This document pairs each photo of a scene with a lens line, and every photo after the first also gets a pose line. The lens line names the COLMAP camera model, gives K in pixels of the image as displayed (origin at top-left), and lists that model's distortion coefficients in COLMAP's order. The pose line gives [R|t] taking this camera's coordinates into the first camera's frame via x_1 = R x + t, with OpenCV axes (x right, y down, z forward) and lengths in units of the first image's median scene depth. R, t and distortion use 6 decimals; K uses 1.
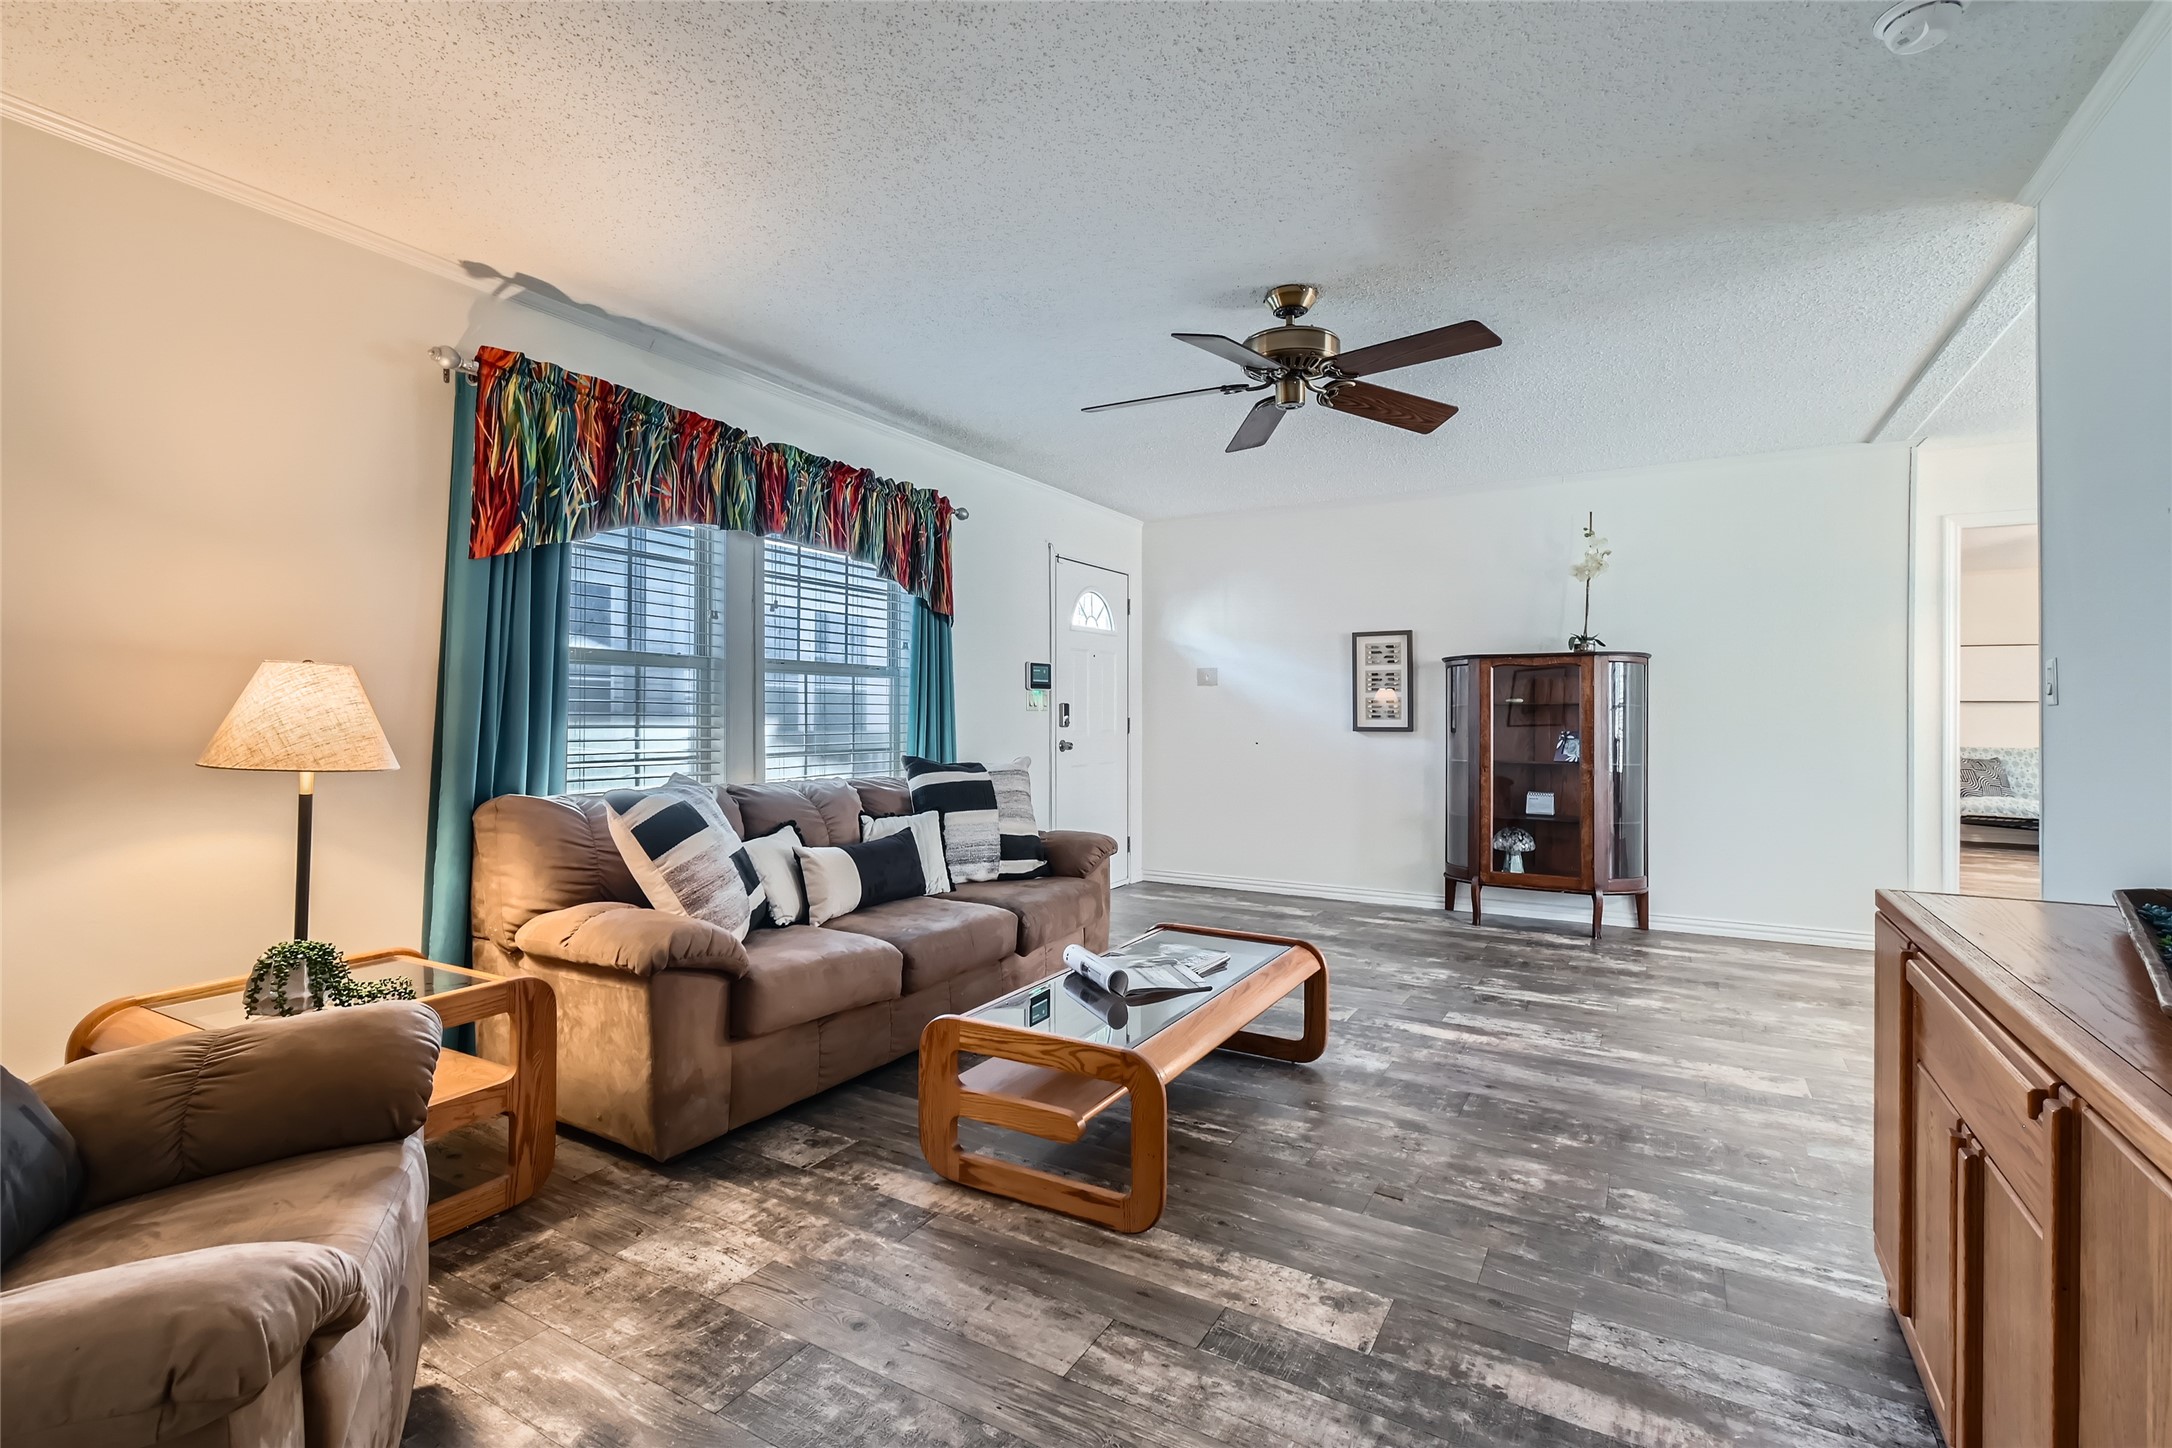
lens RADIAL K [[978.8, 0, 1076.2], [0, 978.8, 720.8], [0, 0, 1]] dist [-0.009308, -0.004366]
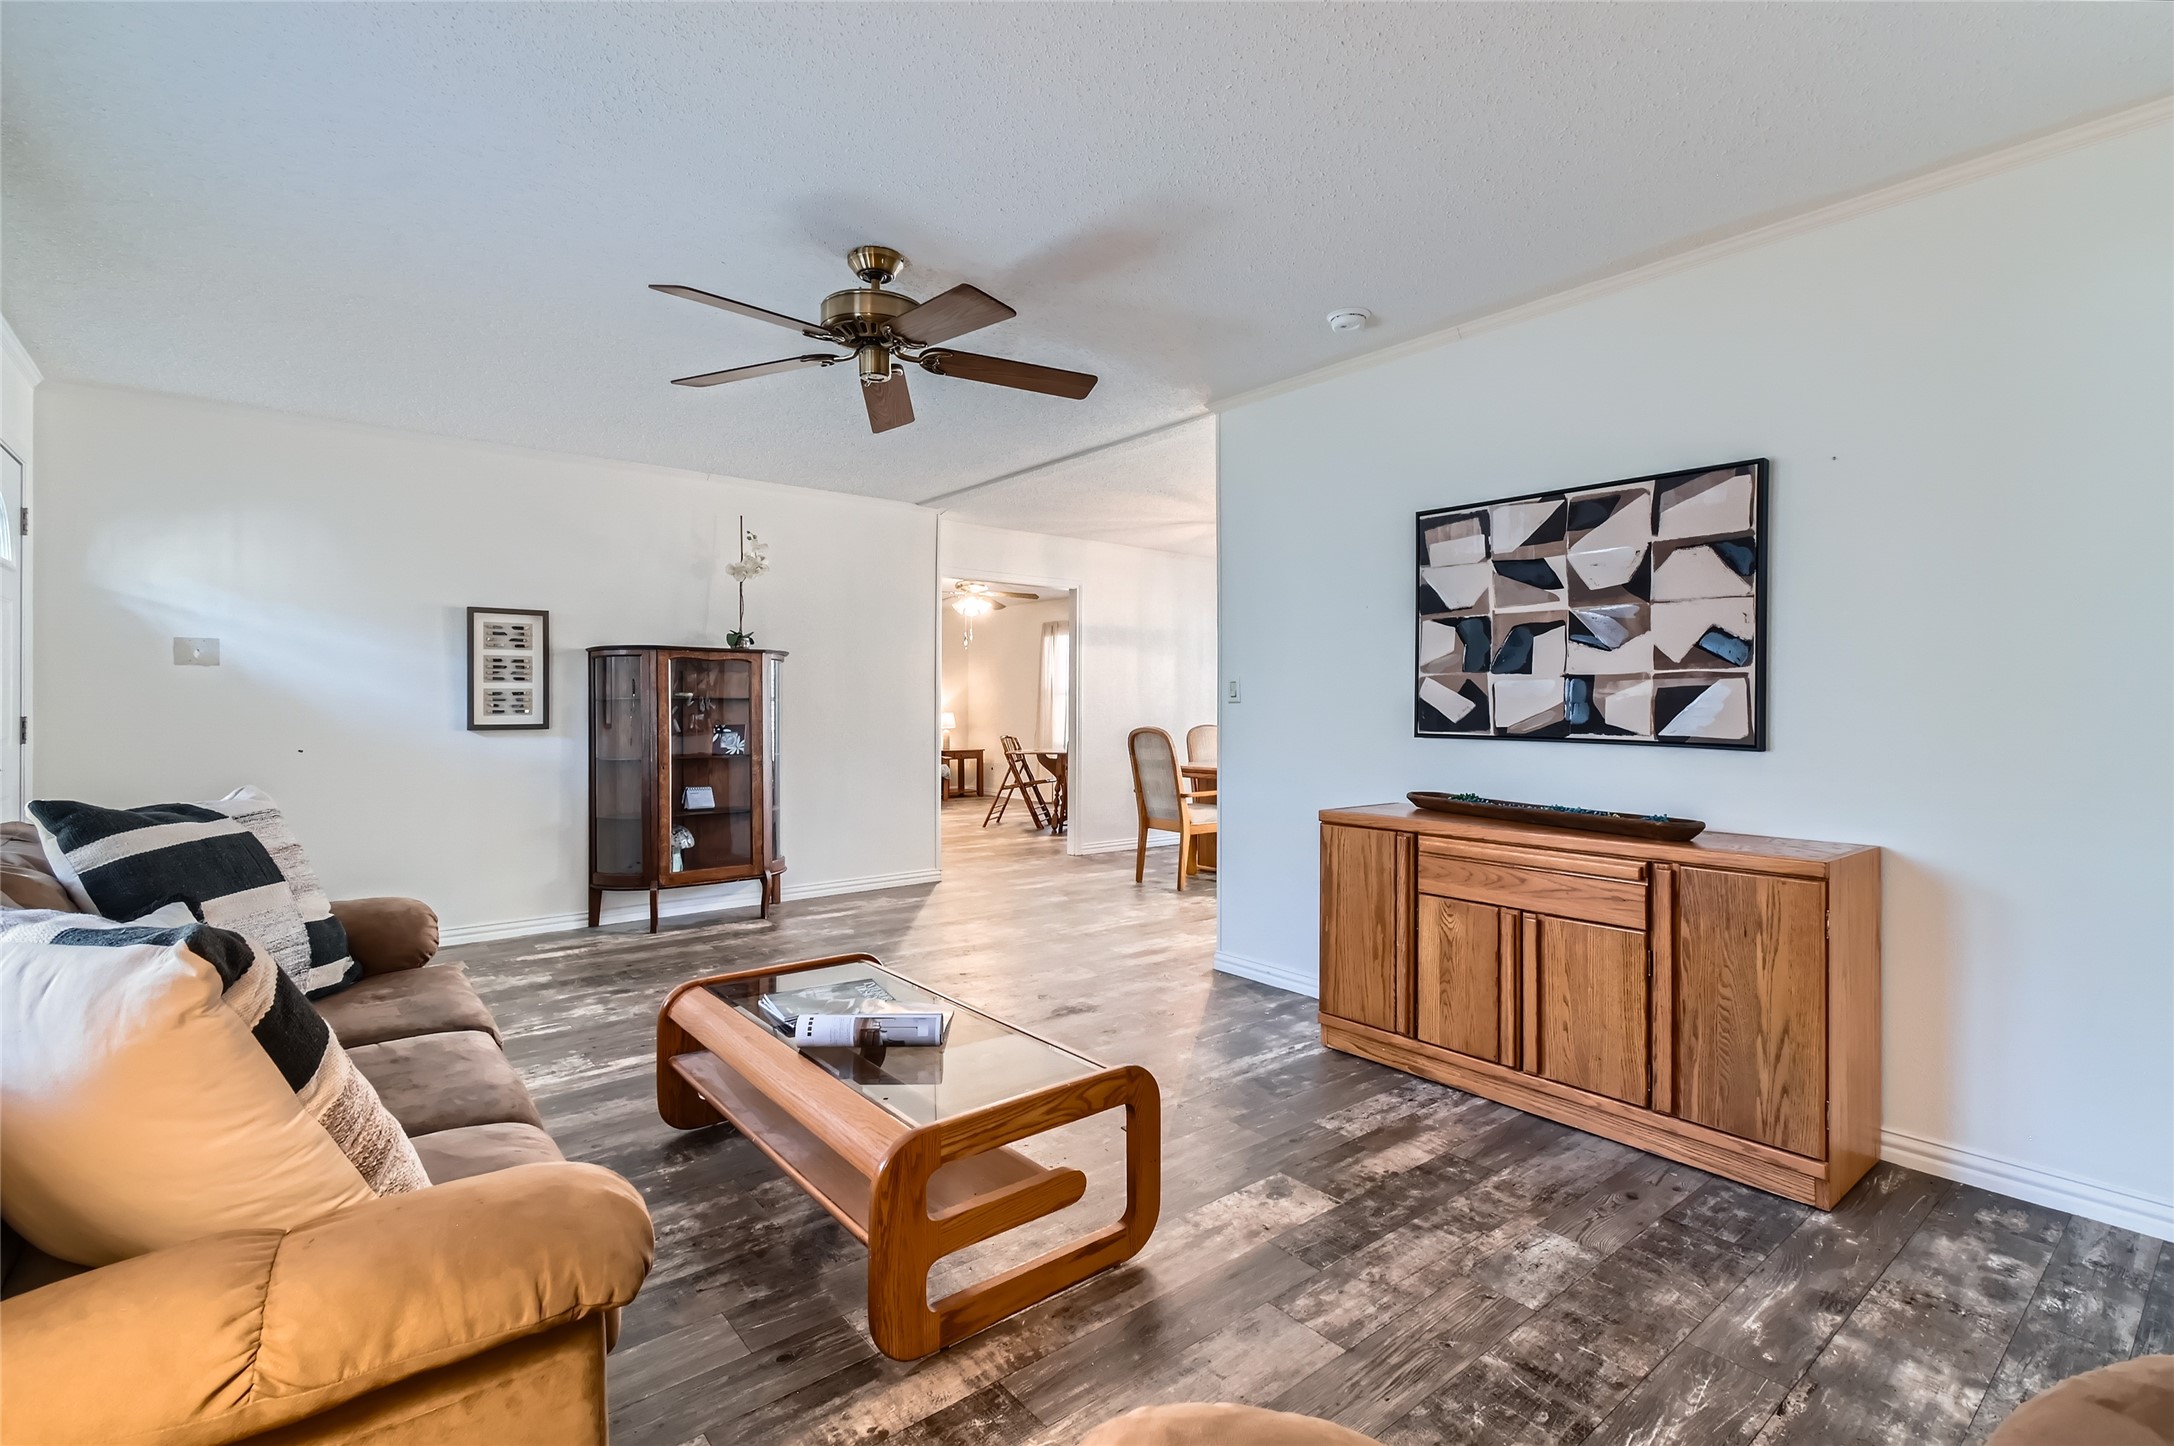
lens RADIAL K [[979.7, 0, 1099.1], [0, 979.7, 719.7], [0, 0, 1]] dist [-0.009308, -0.004366]
pose [[0.340812, -0.013176, 0.940039, -0.322530], [0.008184, 0.999905, 0.011048, -0.002863], [-0.940096, 0.003928, 0.340888, 0.270179]]
